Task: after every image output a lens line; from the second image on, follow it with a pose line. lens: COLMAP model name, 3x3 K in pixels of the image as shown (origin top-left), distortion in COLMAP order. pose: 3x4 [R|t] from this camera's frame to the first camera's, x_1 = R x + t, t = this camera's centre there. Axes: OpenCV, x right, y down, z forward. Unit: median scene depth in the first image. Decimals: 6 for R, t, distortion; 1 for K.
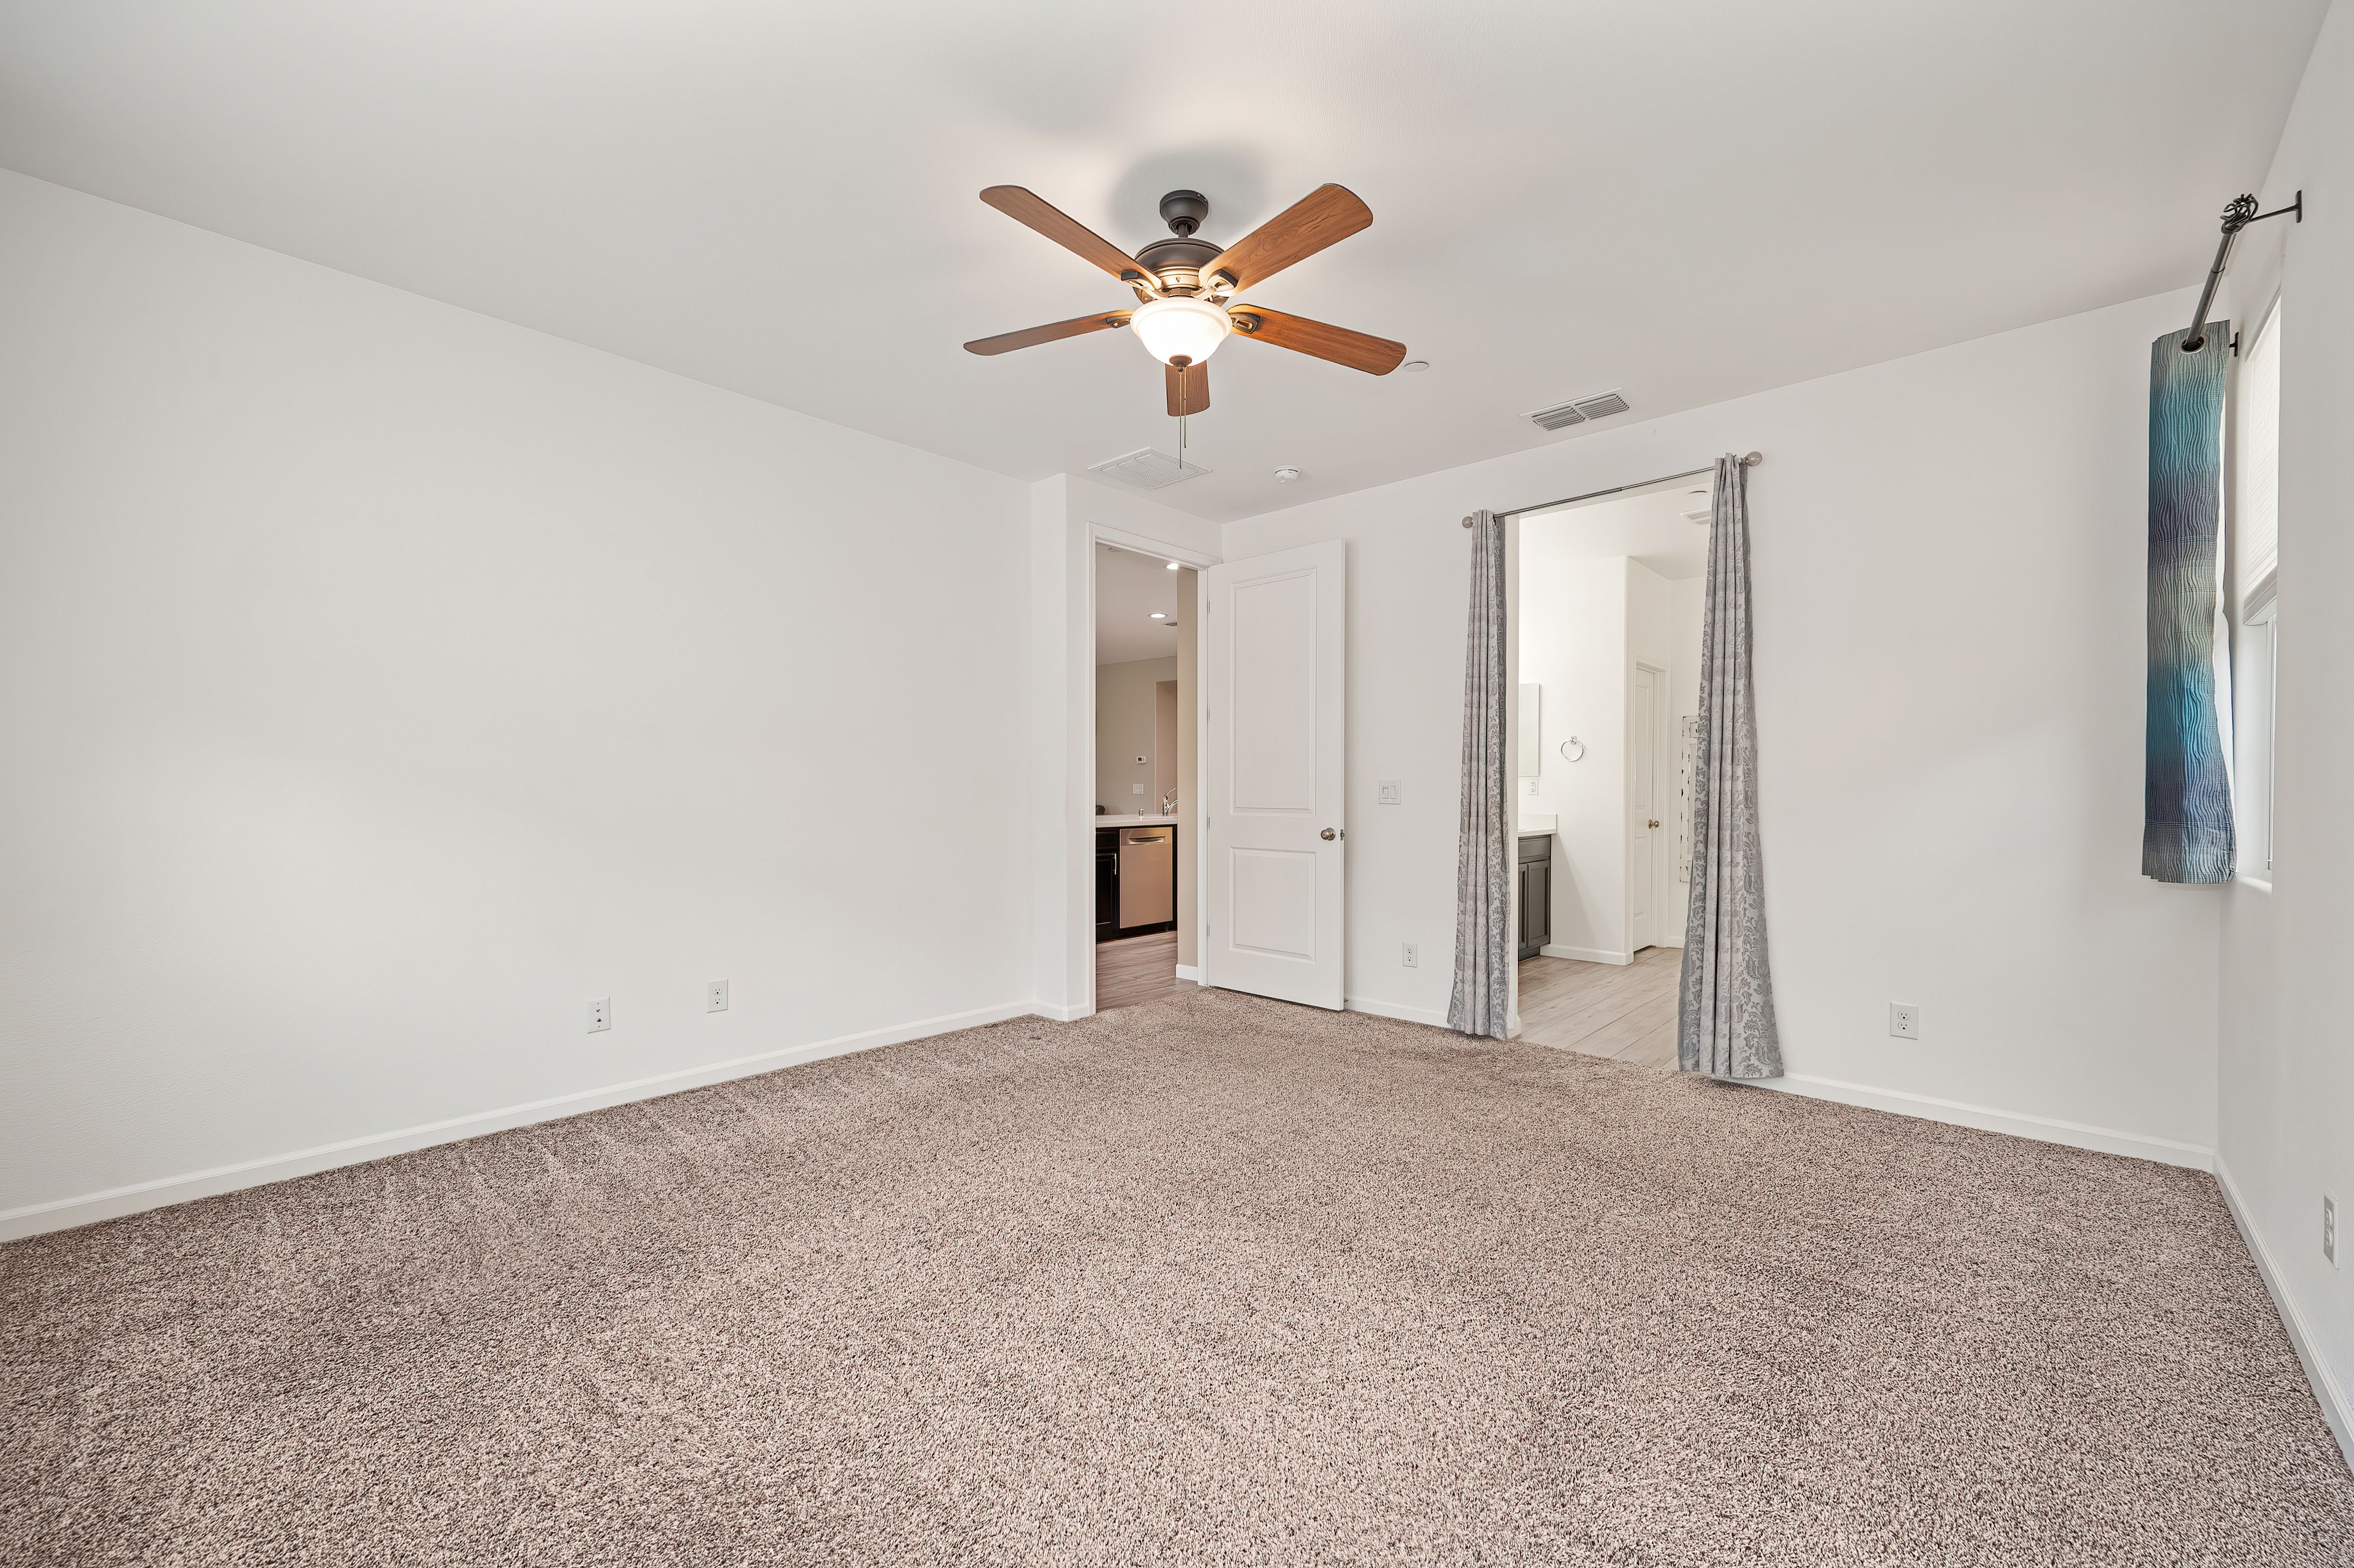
lens RADIAL K [[932.2, 0, 1187.3], [0, 932.2, 792.2], [0, 0, 1]] dist [0.001332, -0.000337]
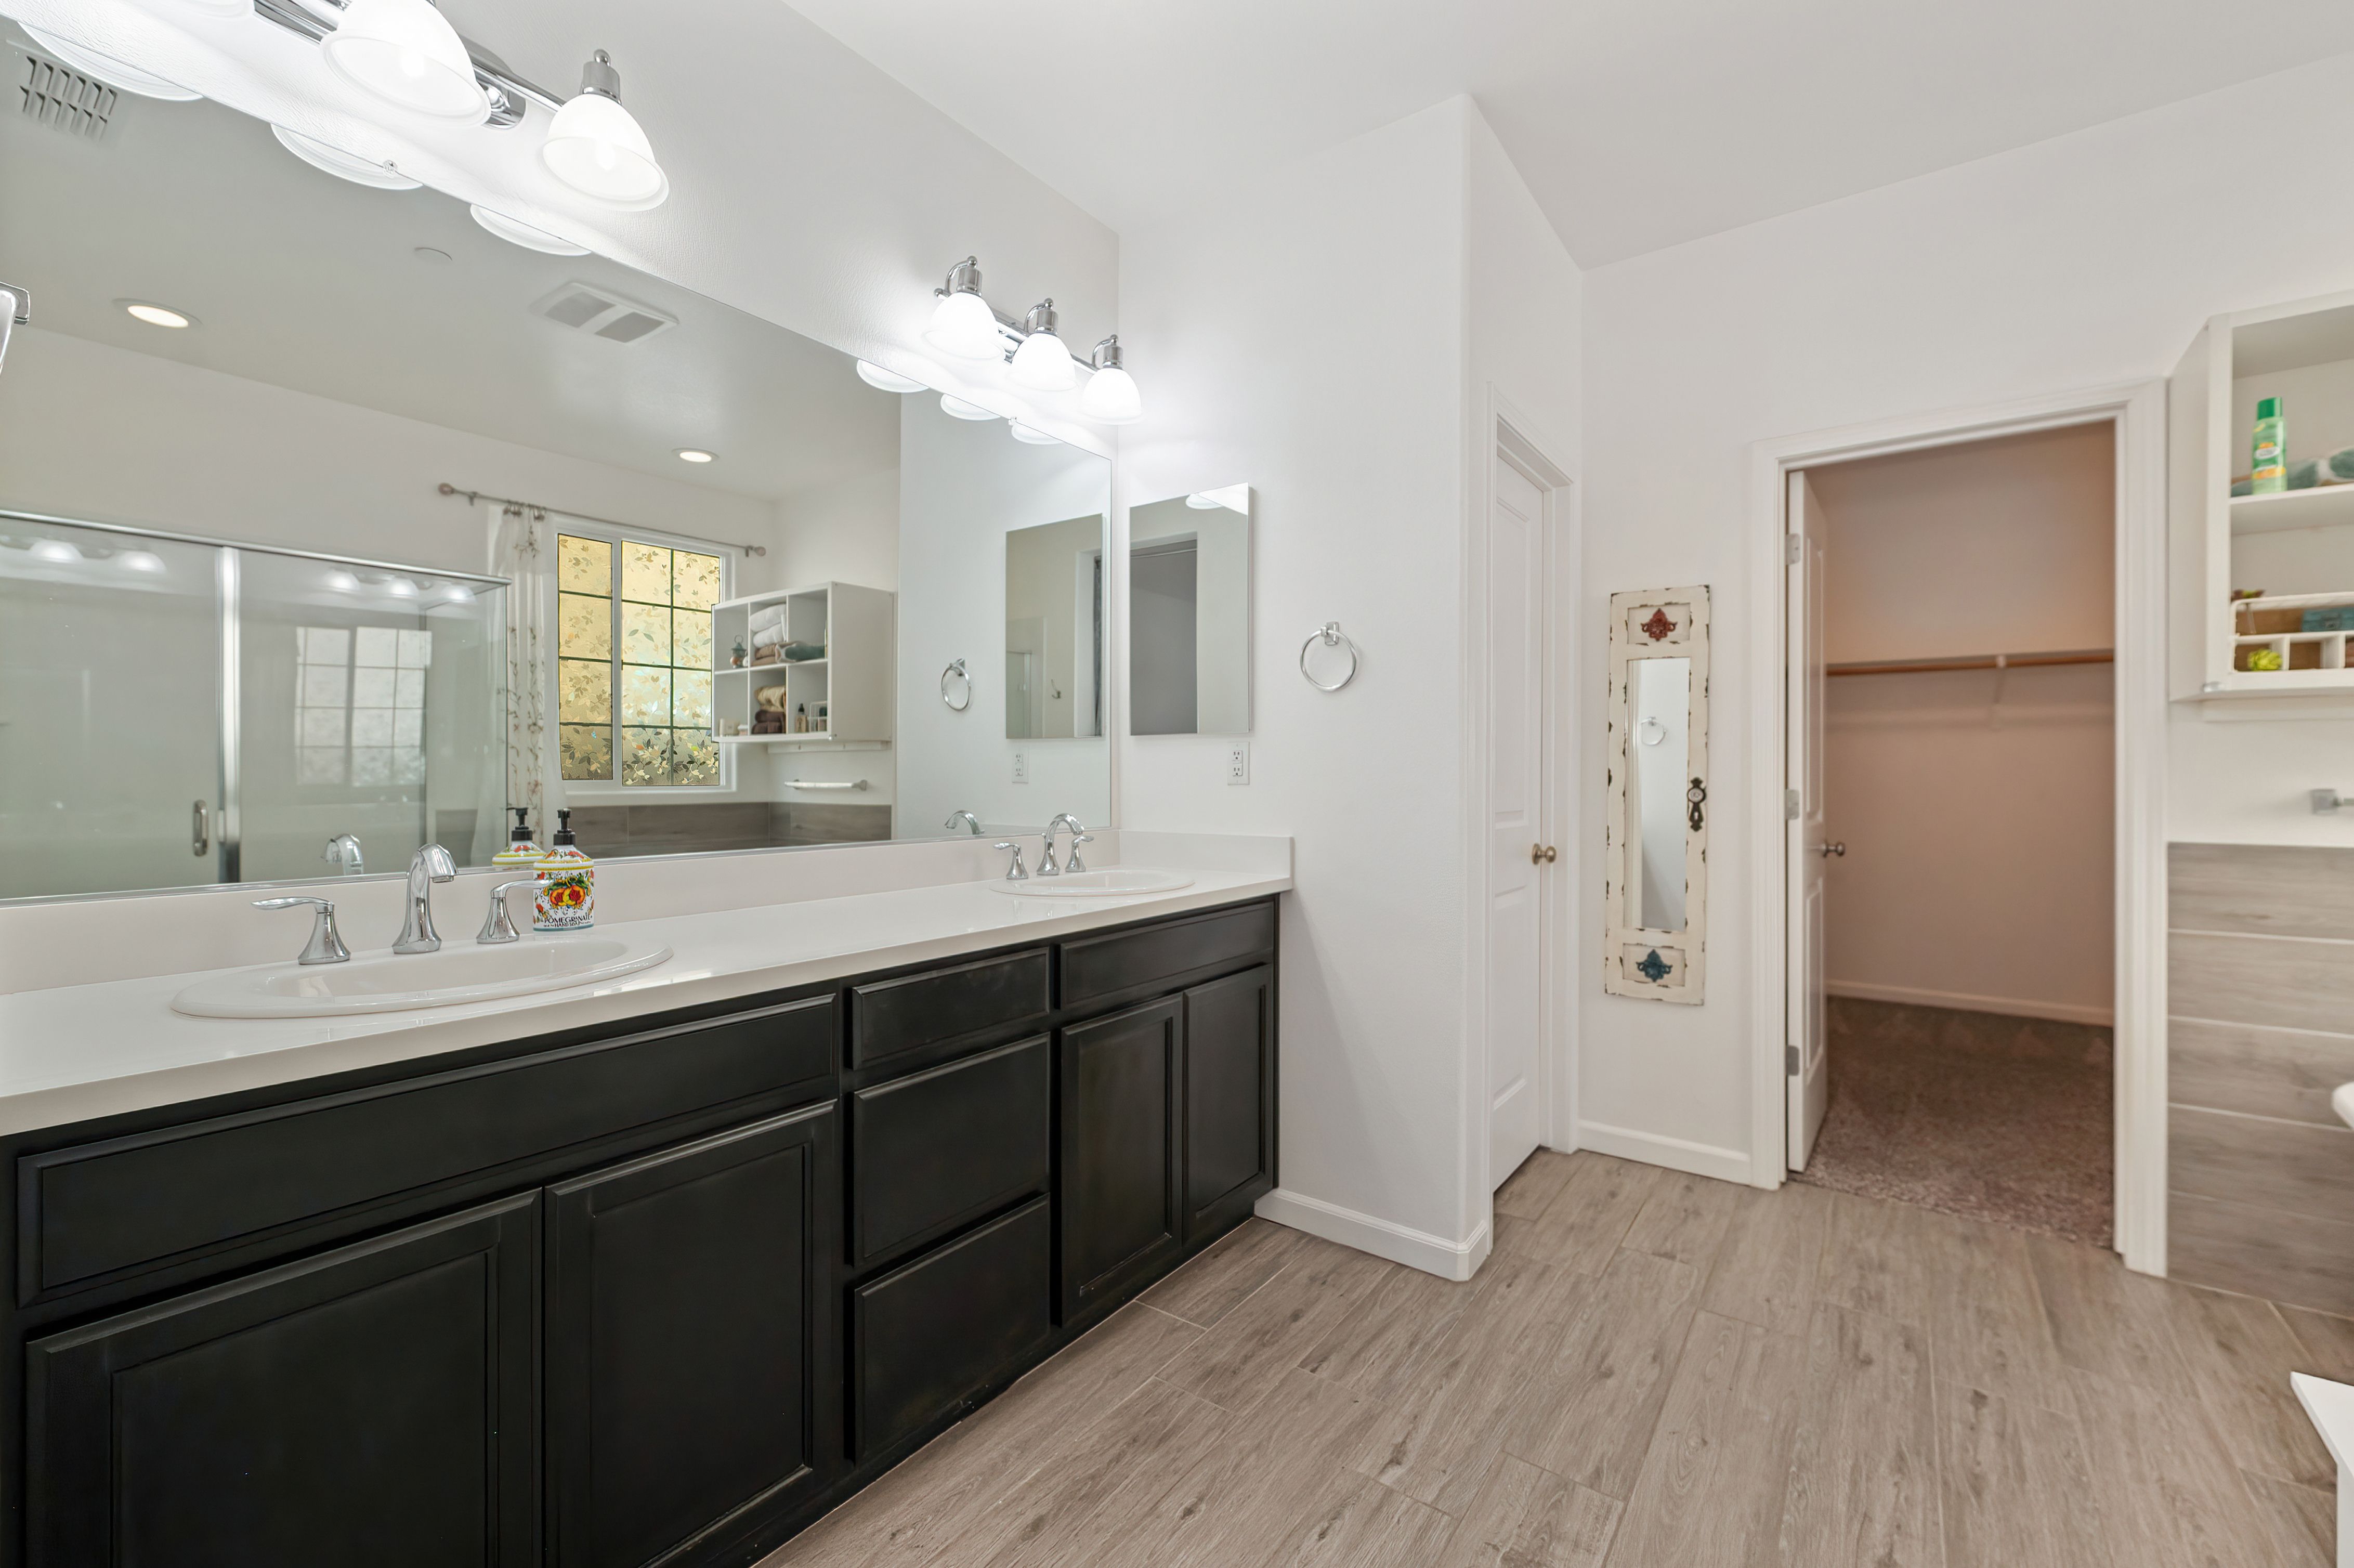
lens RADIAL K [[979.4, 0, 1177.0], [0, 979.4, 784.0], [0, 0, 1]] dist [0.001509, 0.000343]
pose [[0.994185, -0.002123, 0.107662, 0.466750], [0.001813, 0.999994, 0.002982, 0.000135], [-0.107668, -0.002770, 0.994183, 0.937241]]
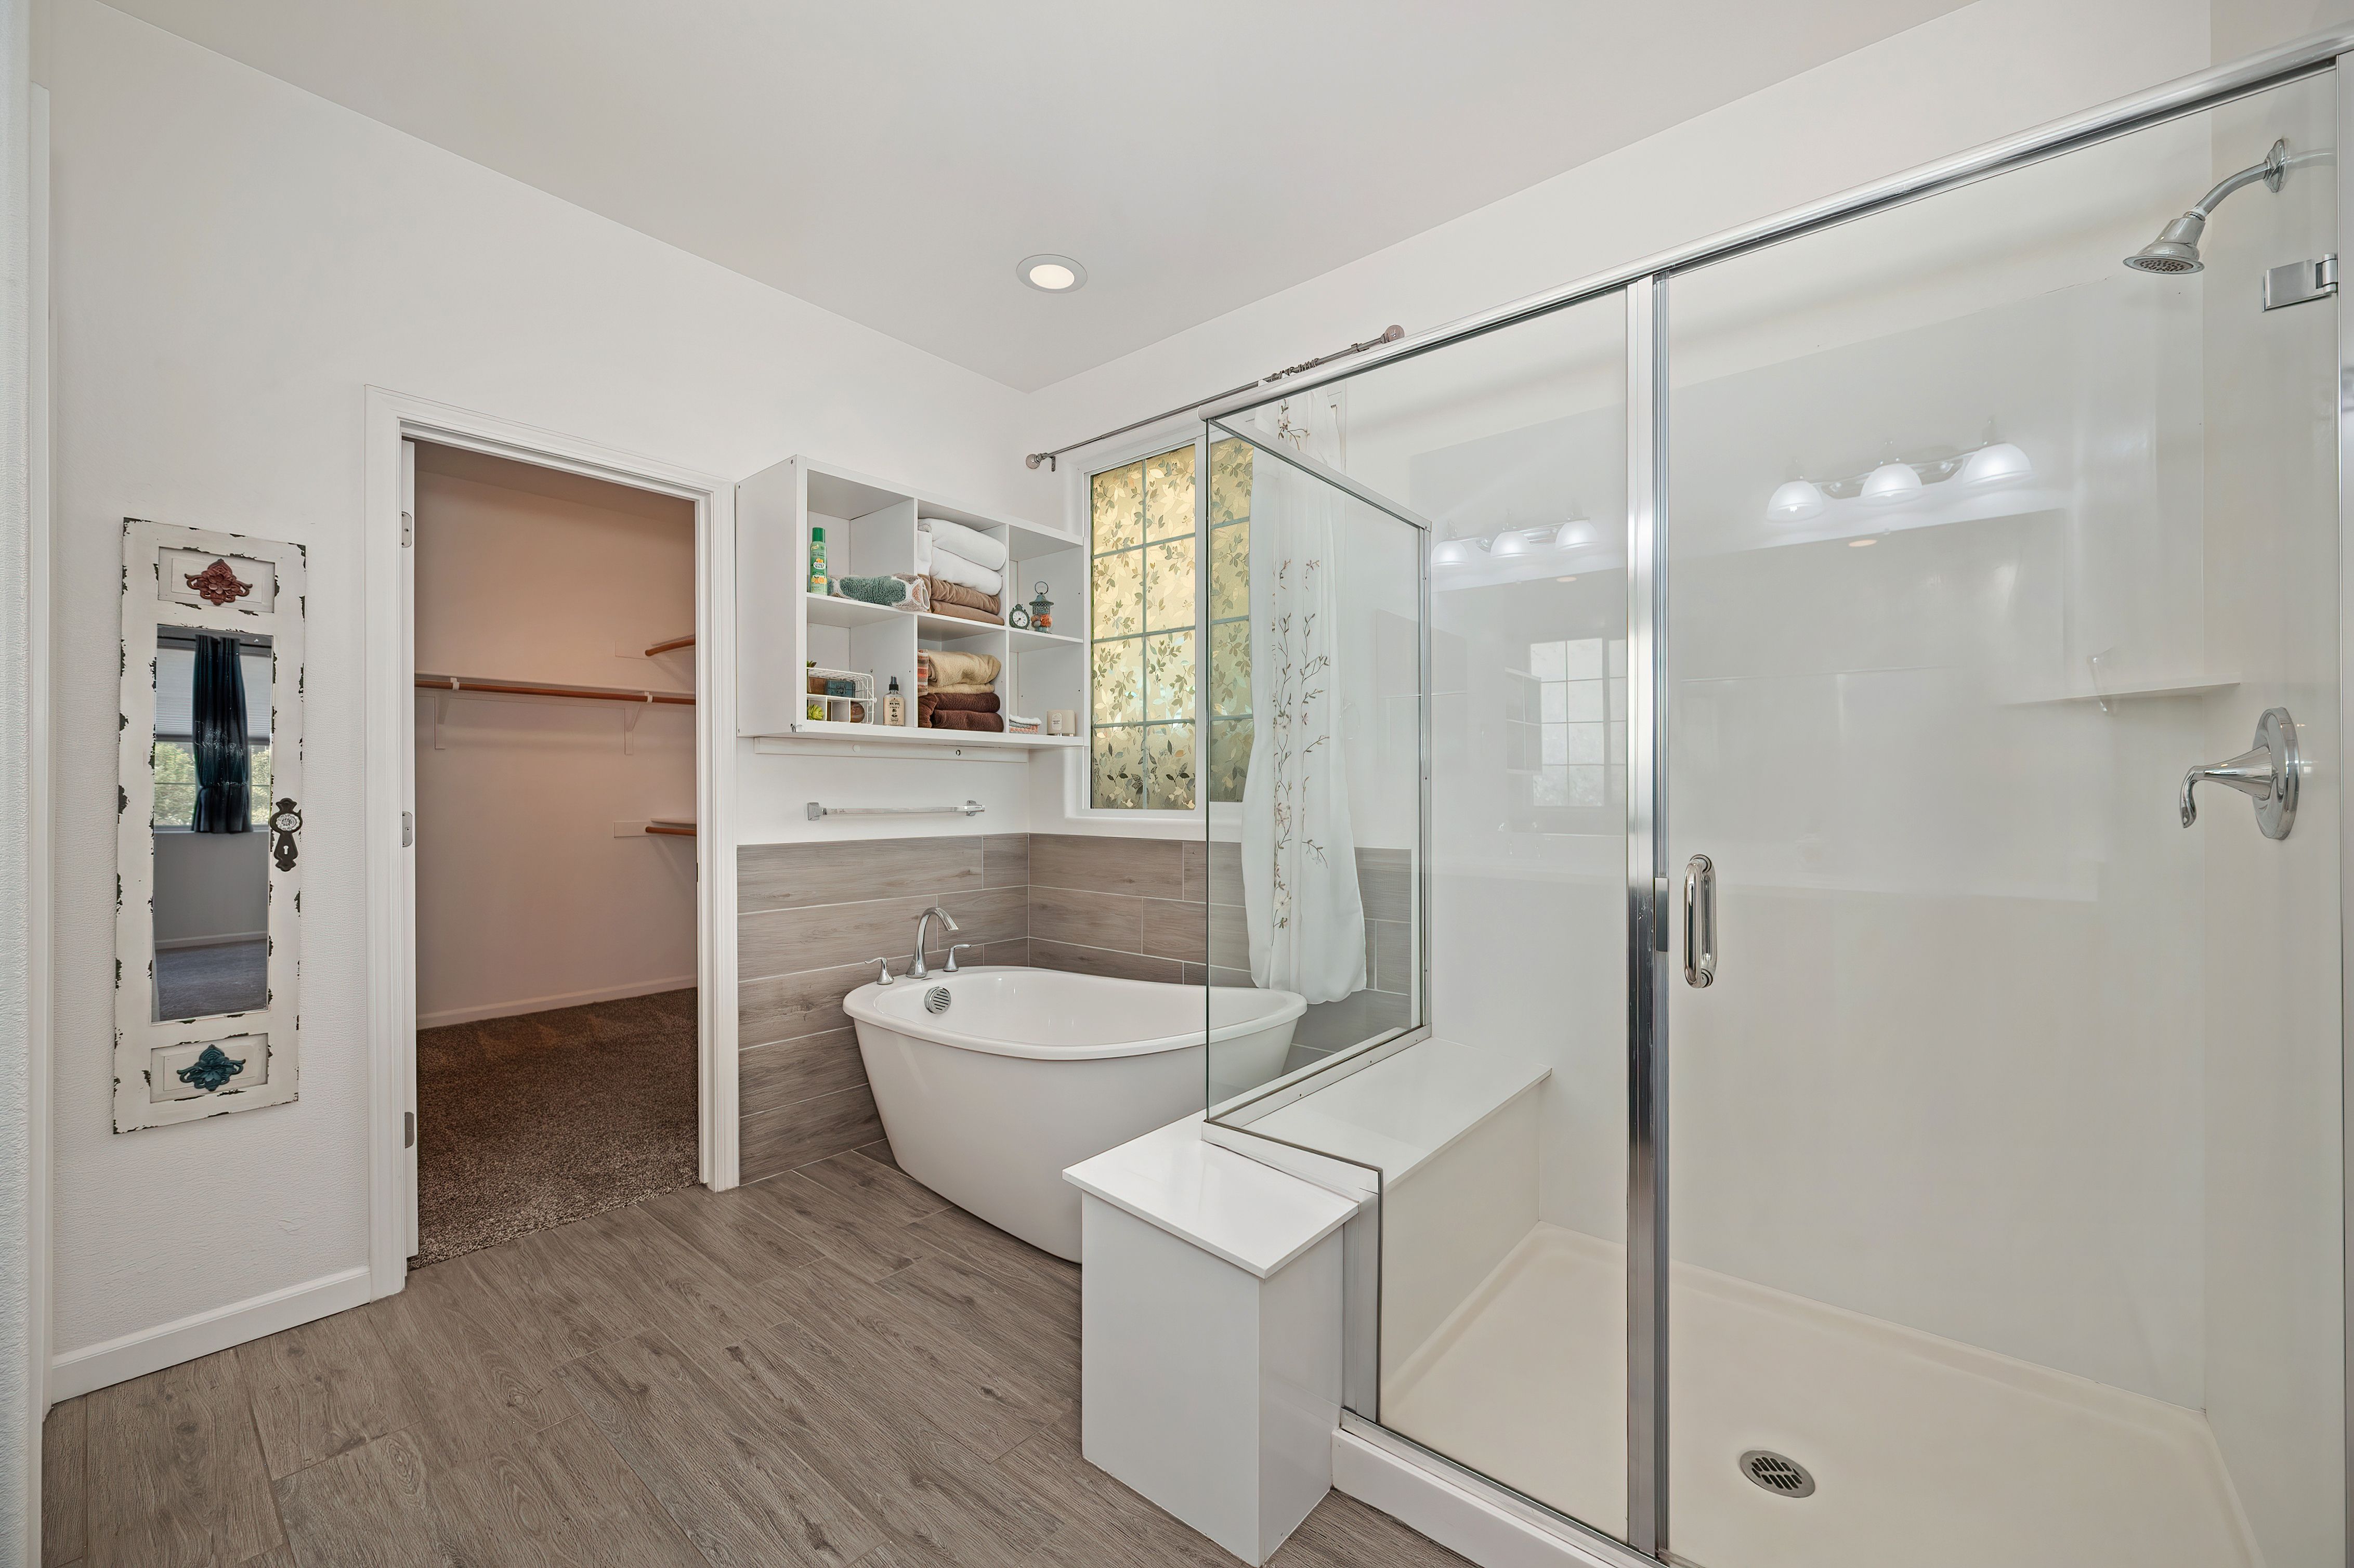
lens RADIAL K [[932.2, 0, 1187.3], [0, 932.2, 792.2], [0, 0, 1]] dist [0.001332, -0.000337]
pose [[-0.043196, -0.002775, 0.999063, 0.397815], [0.008354, 0.999960, 0.003139, -0.002457], [-0.999032, 0.008481, -0.043171, 1.119880]]
